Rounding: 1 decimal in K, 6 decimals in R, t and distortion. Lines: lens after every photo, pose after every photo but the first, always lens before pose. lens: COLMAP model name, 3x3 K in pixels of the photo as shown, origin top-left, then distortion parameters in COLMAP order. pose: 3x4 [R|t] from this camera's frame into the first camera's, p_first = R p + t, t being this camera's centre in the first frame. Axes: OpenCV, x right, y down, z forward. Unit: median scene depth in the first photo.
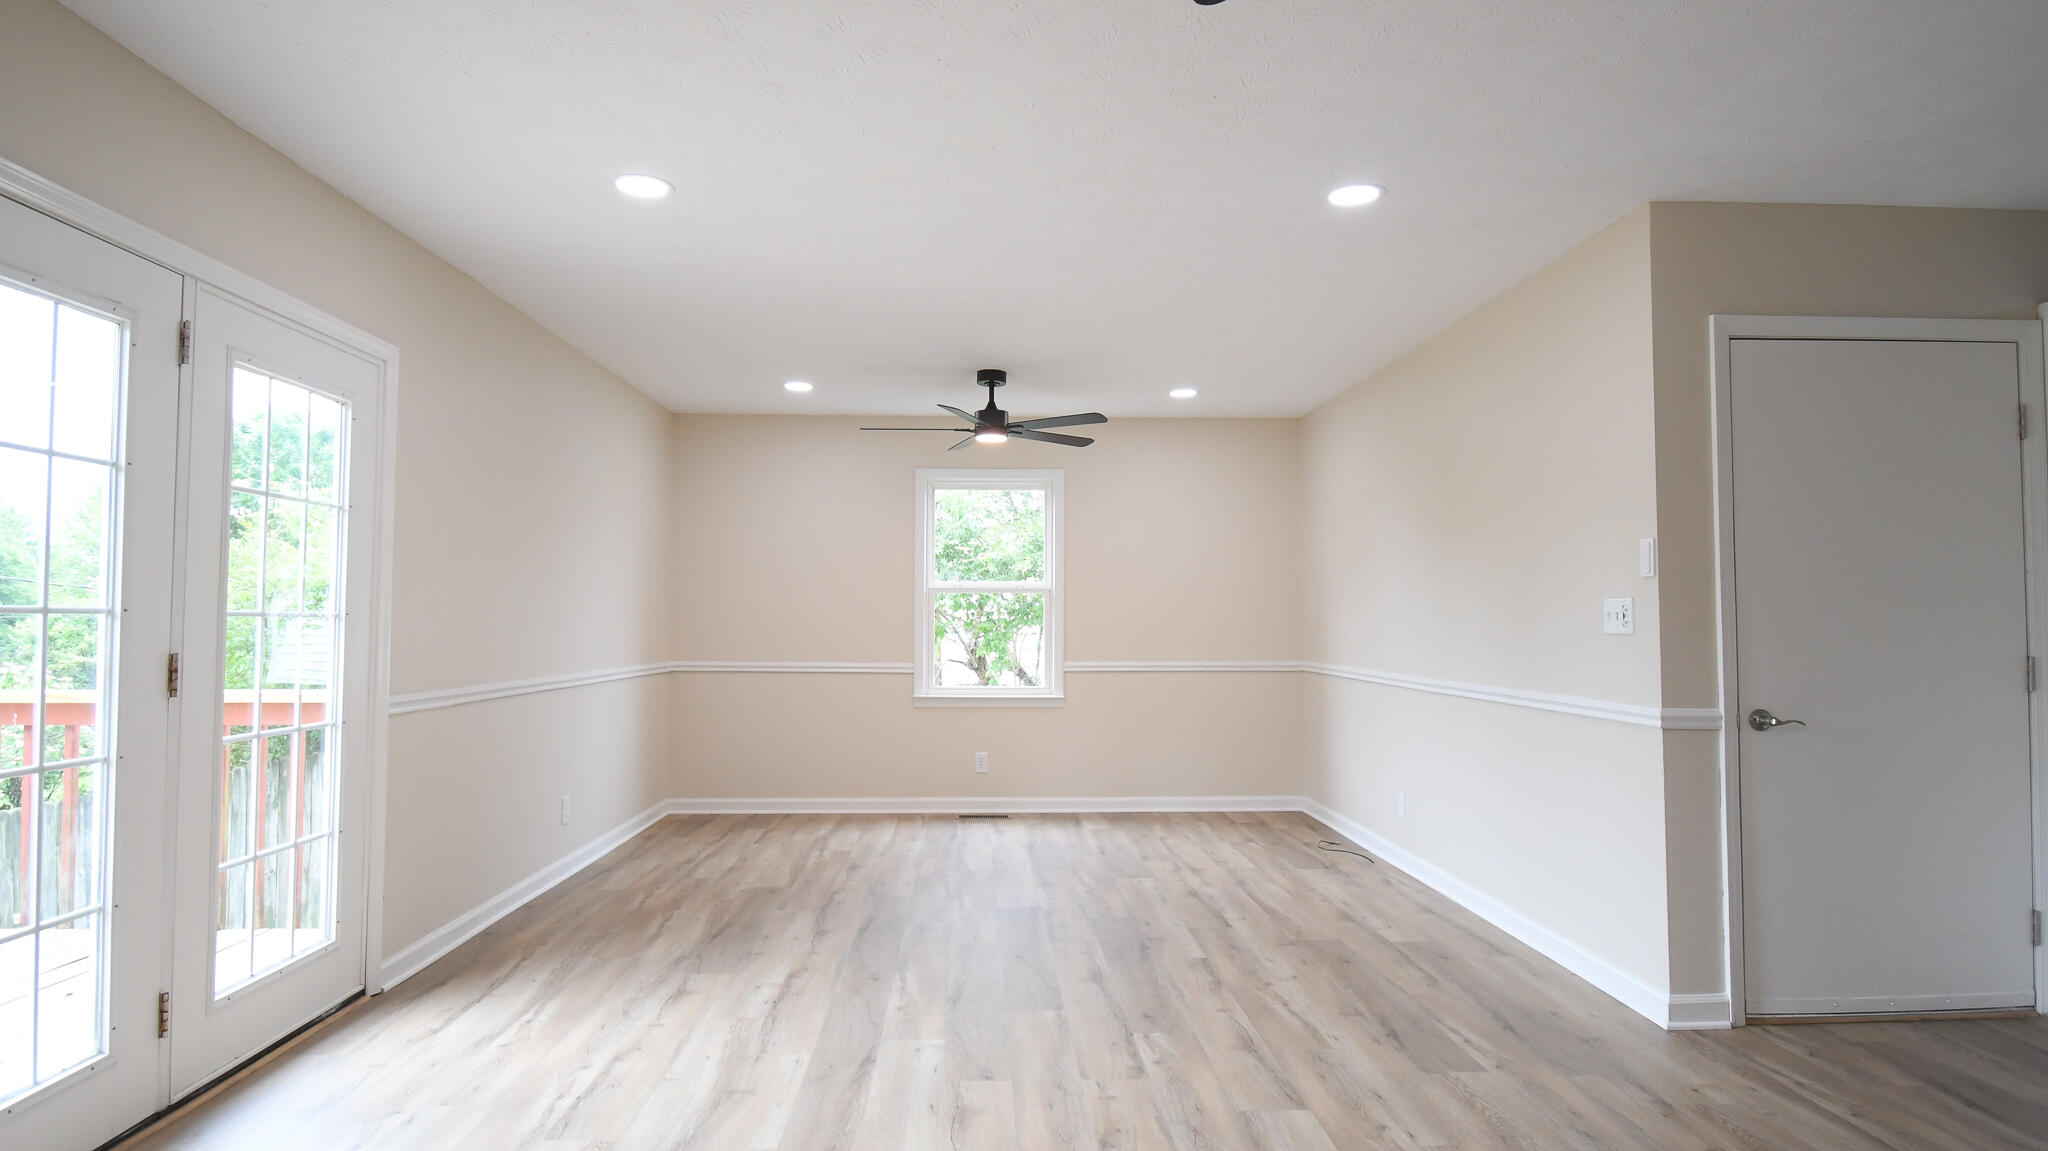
lens RADIAL K [[1135.2, 0, 1012.4], [0, 1135.2, 573.6], [0, 0, 1]] dist [0.000936, 0.000057]
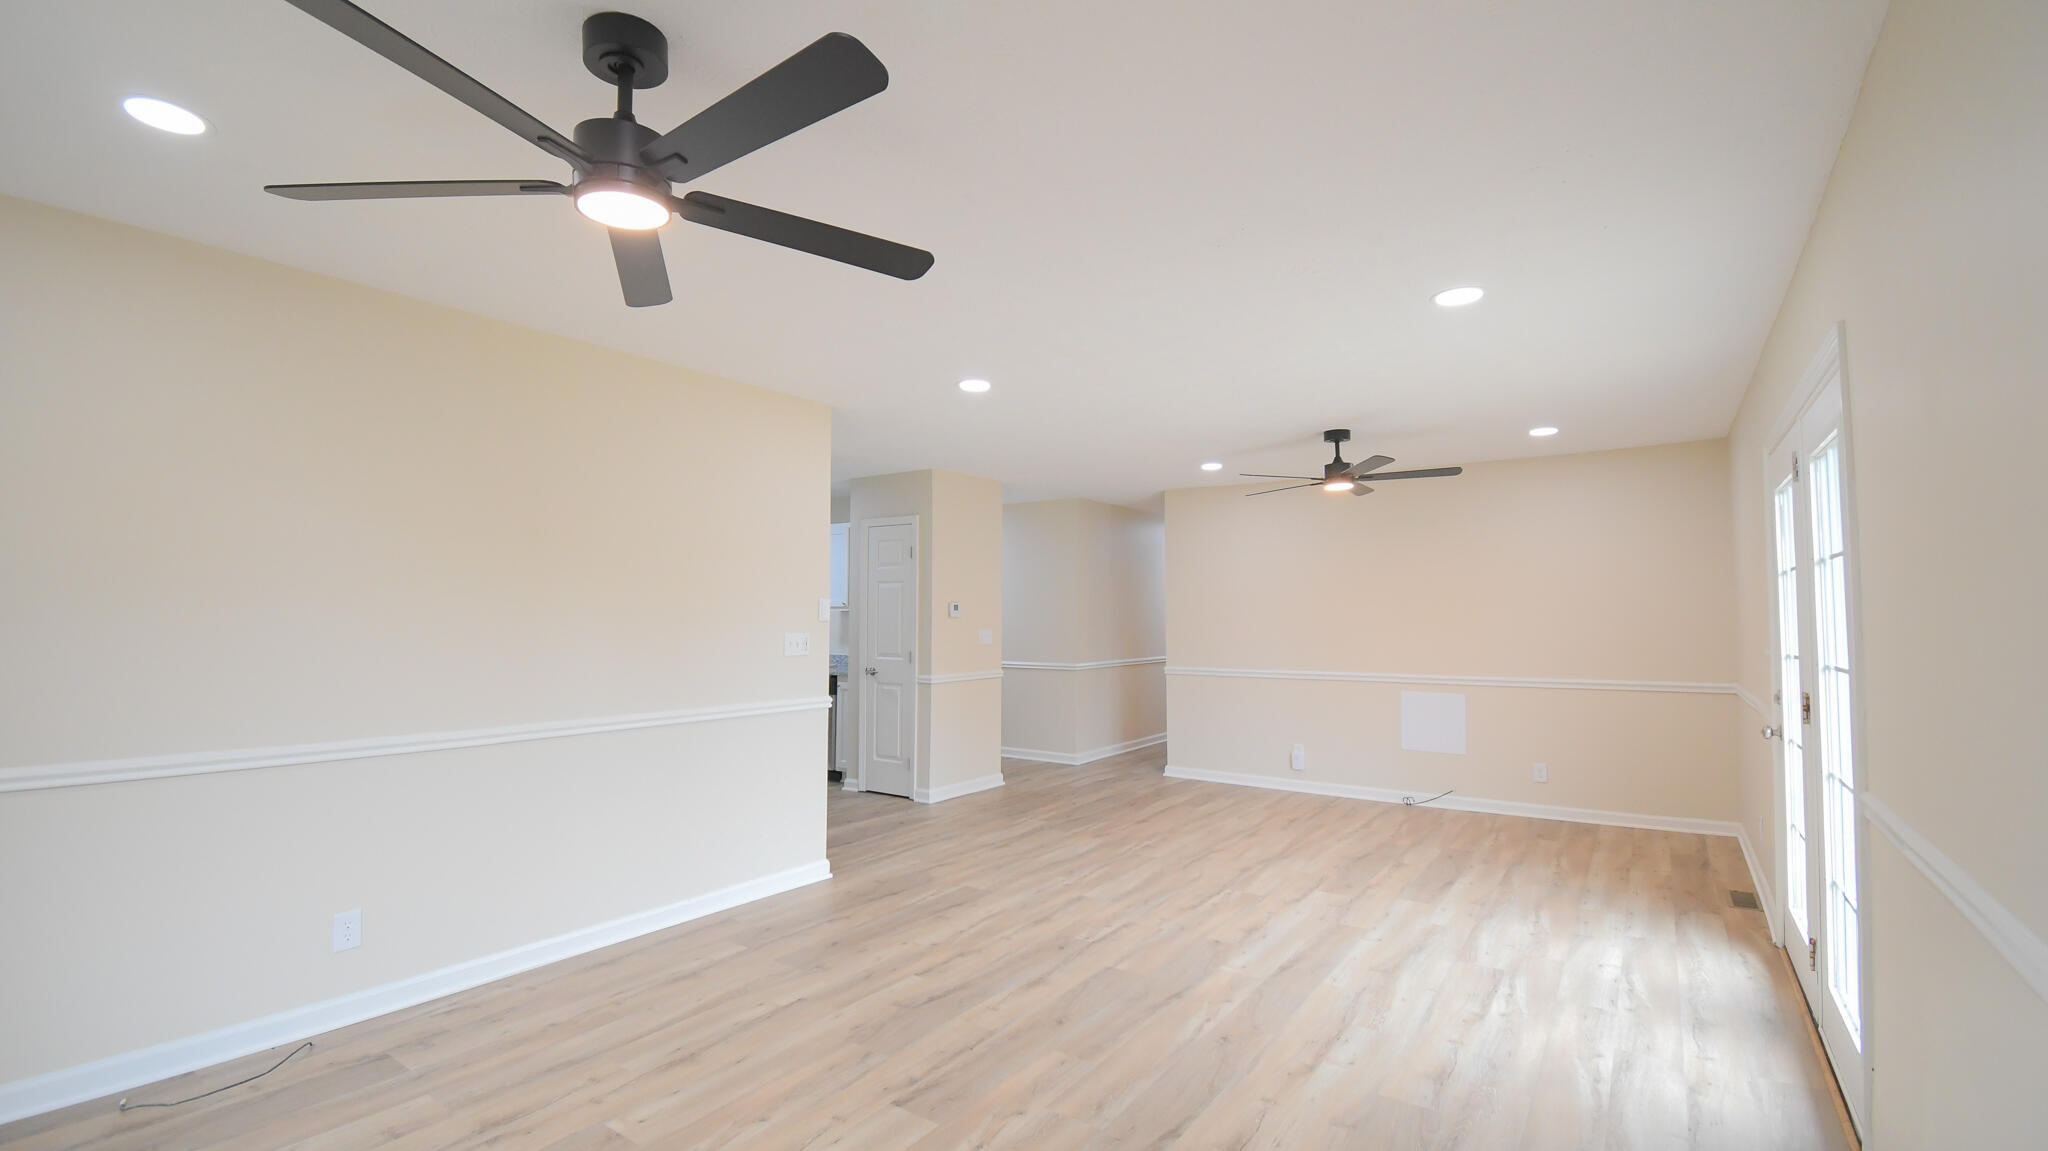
lens RADIAL K [[897.1, 0, 1010.1], [0, 897.1, 570.4], [0, 0, 1]] dist [0.024946, -0.029102]
pose [[-0.794992, 0.027528, 0.605995, -0.502312], [-0.028354, 0.996192, -0.082450, 0.031553], [-0.605957, -0.082730, -0.791184, 1.947331]]
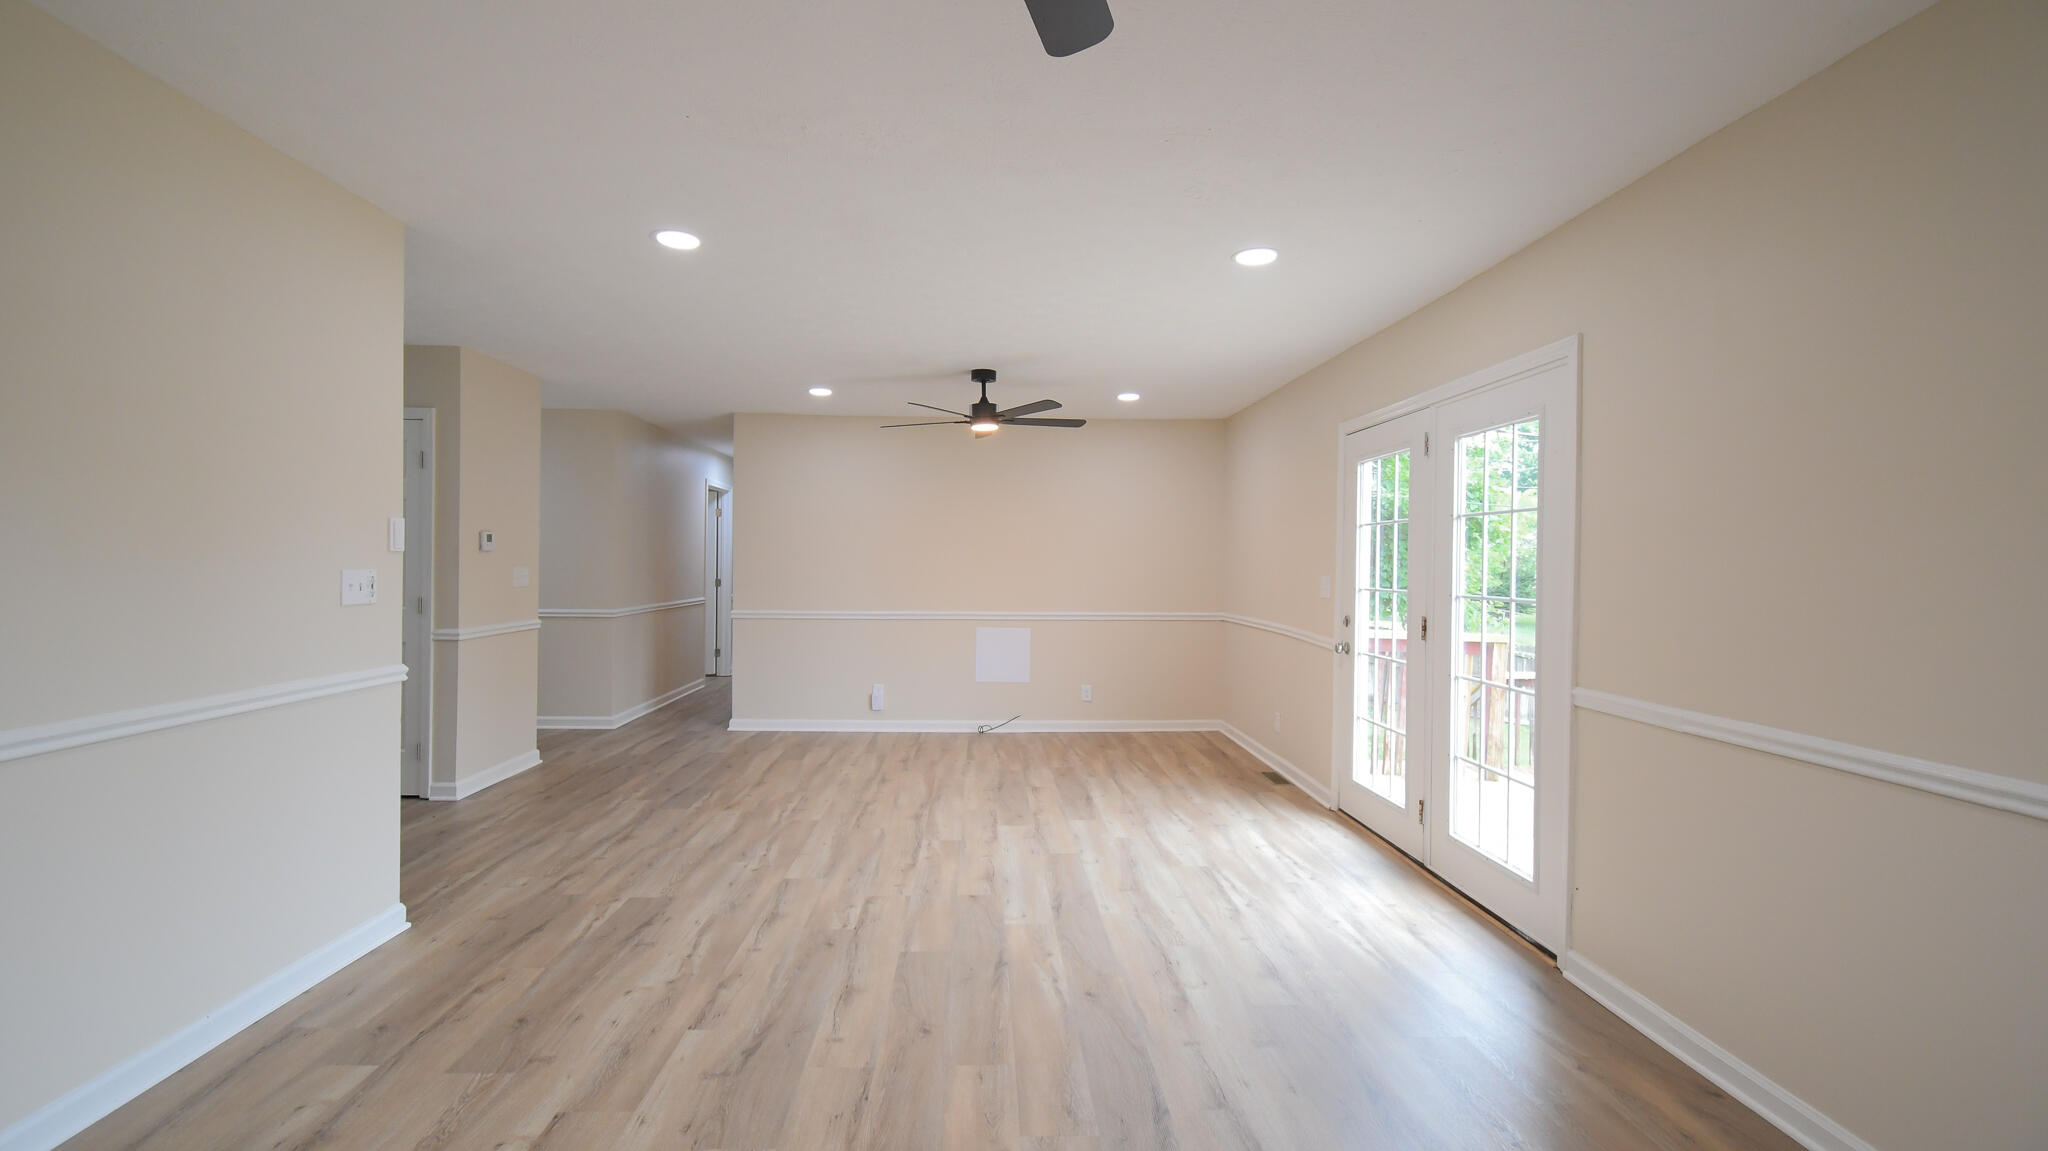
lens RADIAL K [[897.1, 0, 1010.1], [0, 897.1, 570.4], [0, 0, 1]] dist [0.024946, -0.029102]
pose [[-0.999884, -0.015214, 0.001100, -0.057997], [-0.015243, 0.999329, -0.033315, 0.043297], [-0.000592, -0.033328, -0.999444, 1.936404]]
